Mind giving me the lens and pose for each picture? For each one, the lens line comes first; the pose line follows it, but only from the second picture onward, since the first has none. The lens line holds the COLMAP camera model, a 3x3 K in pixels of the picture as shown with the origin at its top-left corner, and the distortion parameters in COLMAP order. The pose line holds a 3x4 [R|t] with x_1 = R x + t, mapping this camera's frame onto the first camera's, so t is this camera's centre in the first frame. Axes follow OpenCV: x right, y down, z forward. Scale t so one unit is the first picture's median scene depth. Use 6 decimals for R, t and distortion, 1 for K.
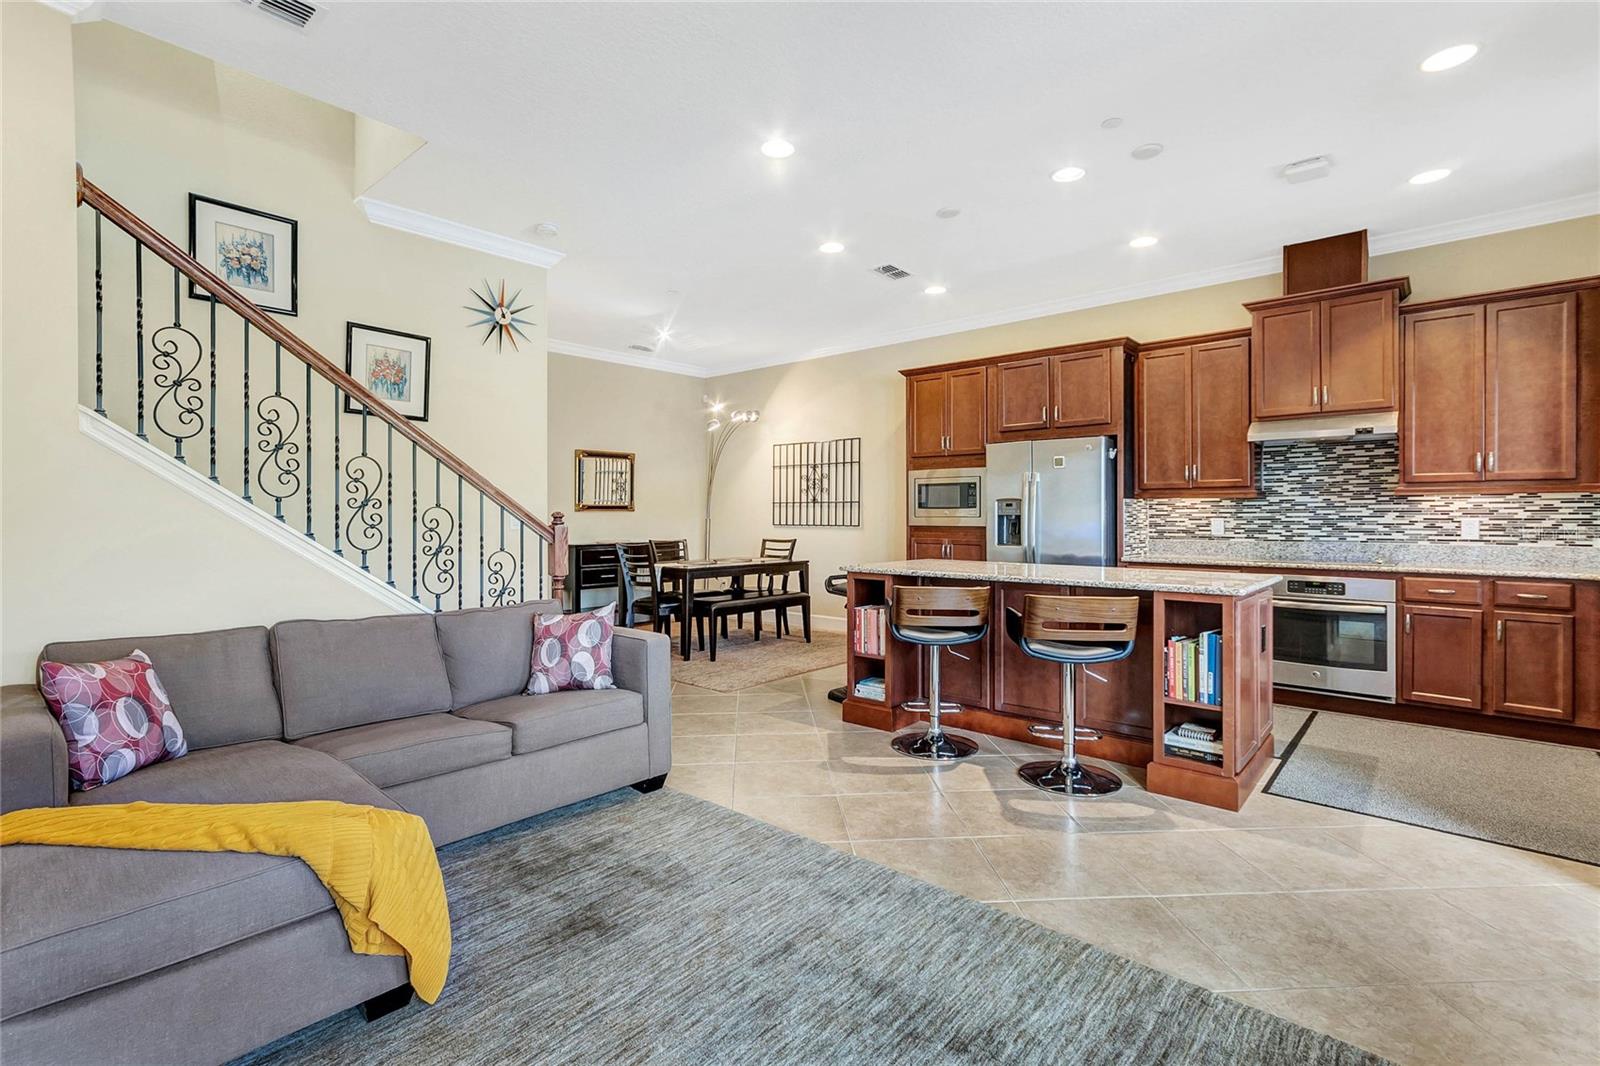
lens RADIAL K [[749.9, 0, 810.9], [0, 749.9, 512.2], [0, 0, 1]] dist [0.023329, 0.000907]
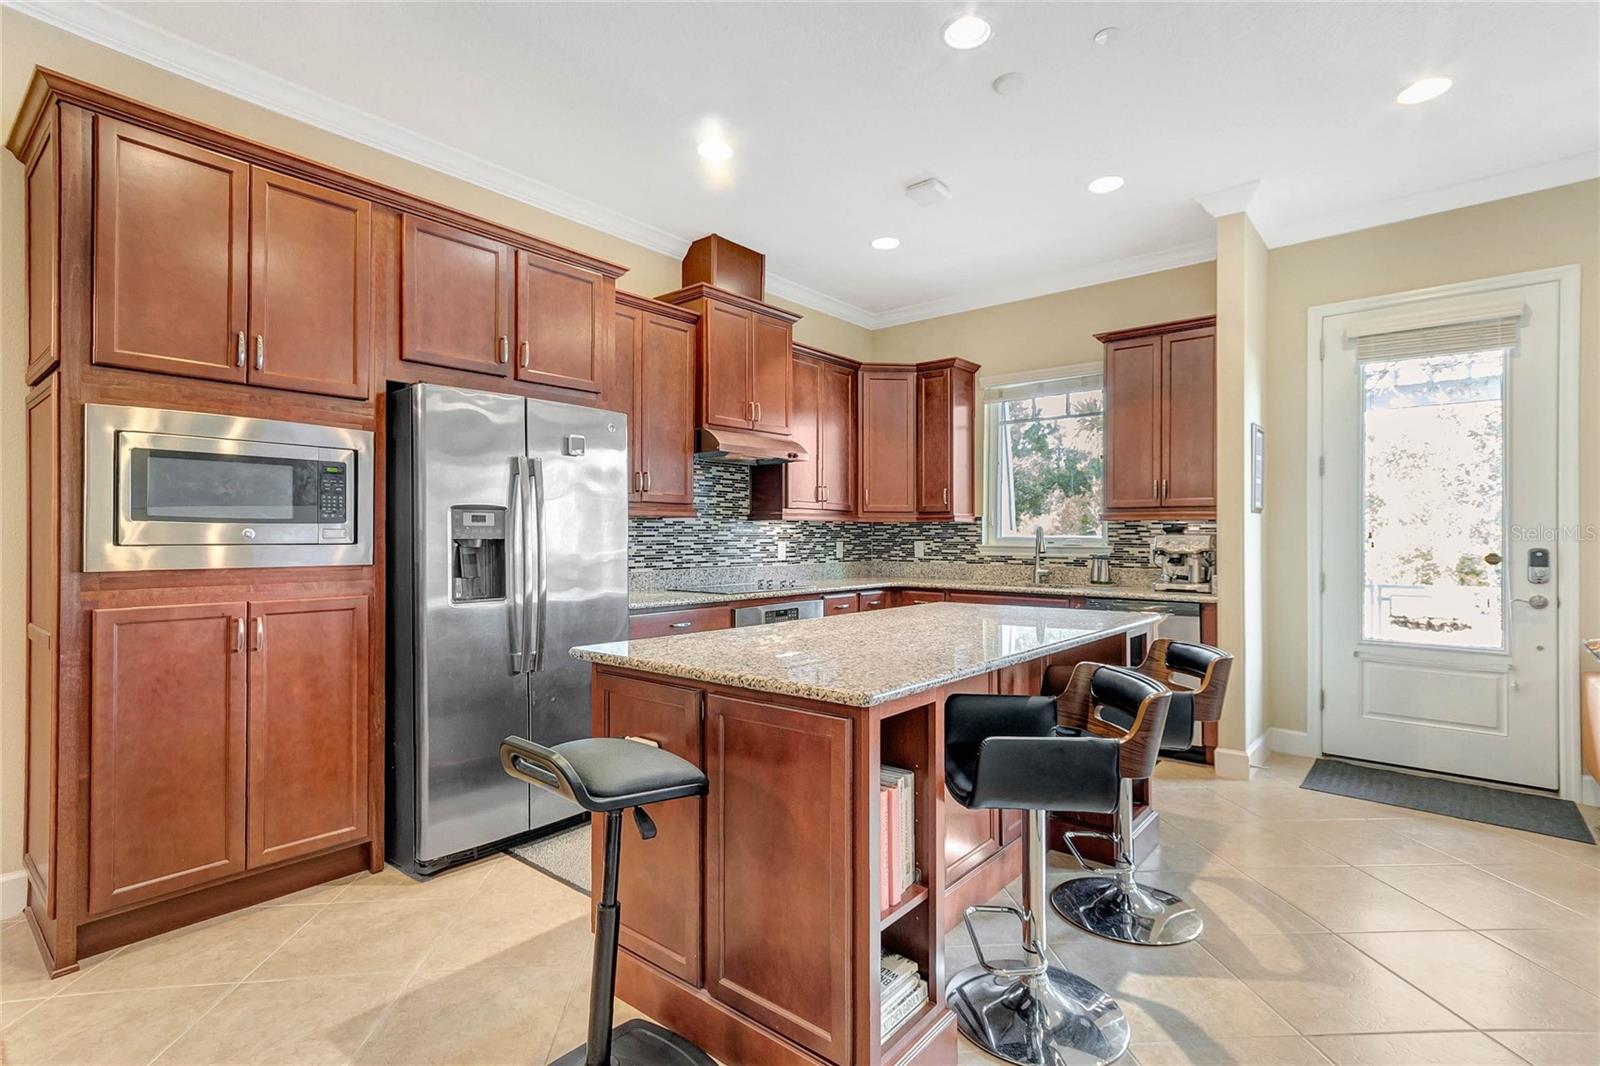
lens RADIAL K [[766.2, 0, 792.5], [0, 766.2, 536.0], [0, 0, 1]] dist [0.016235, 0.000272]
pose [[-0.001048, 0.003352, 0.999994, -0.253924], [-0.003597, 0.999988, -0.003356, 0.002881], [-0.999993, -0.003601, -0.001036, 0.864863]]
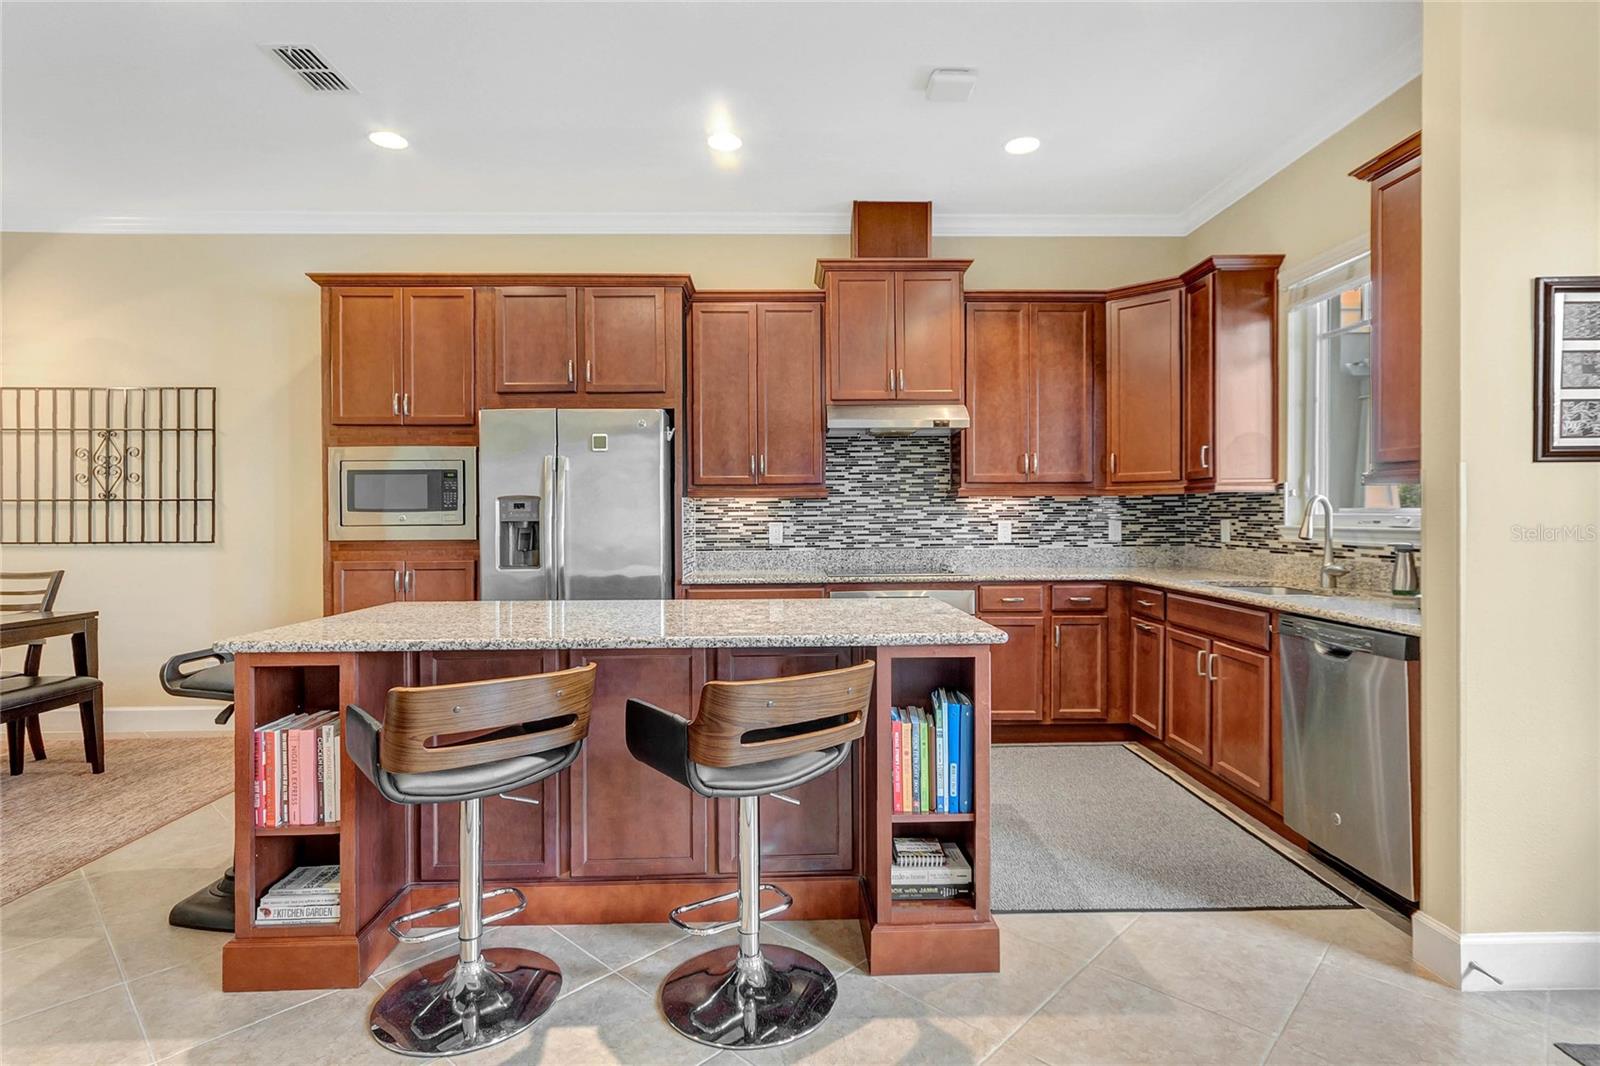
lens RADIAL K [[814.3, 0, 813.0], [0, 814.3, 513.4], [0, 0, 1]] dist [0.005912, -0.000718]
pose [[0.743385, -0.002178, 0.668860, -0.017670], [0.003840, 0.999992, -0.001012, -0.001441], [-0.668853, 0.003321, 0.743387, 0.338811]]
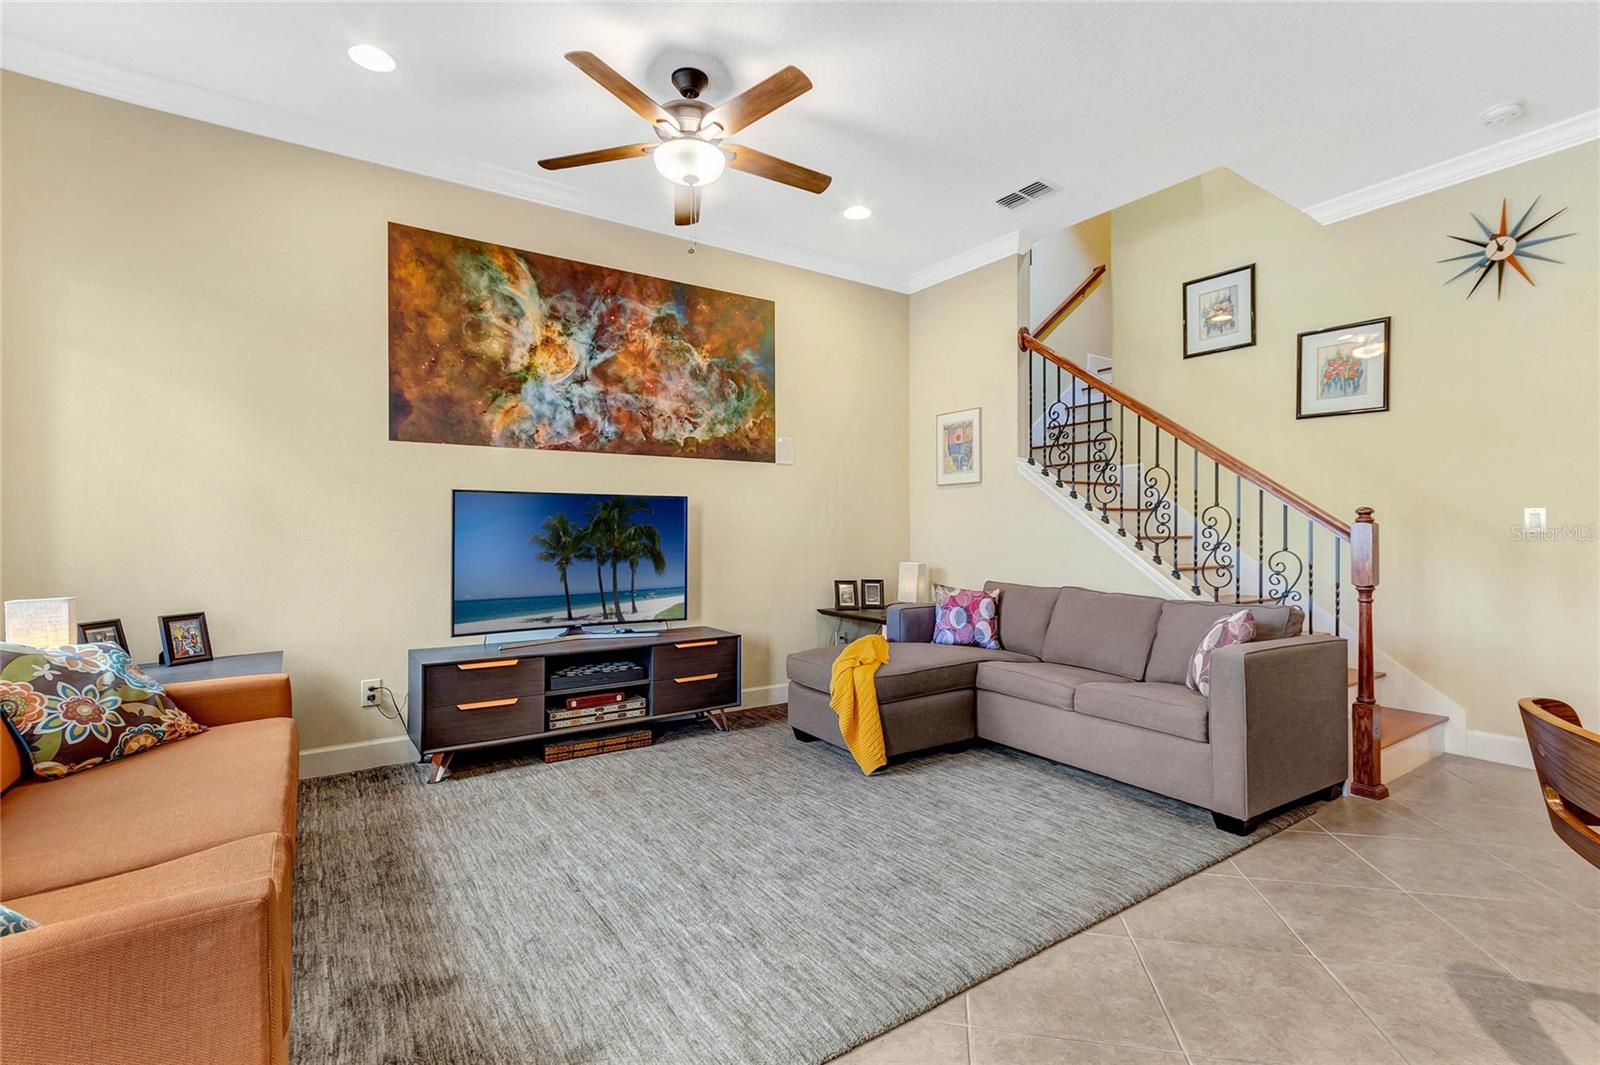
lens RADIAL K [[749.9, 0, 799.9], [0, 749.9, 526.6], [0, 0, 1]] dist [0.023329, 0.000907]
pose [[-0.273351, -0.005038, -0.961901, 0.464280], [0.002343, 0.999980, -0.005904, 0.018171], [0.961912, -0.003868, -0.273333, 0.481373]]
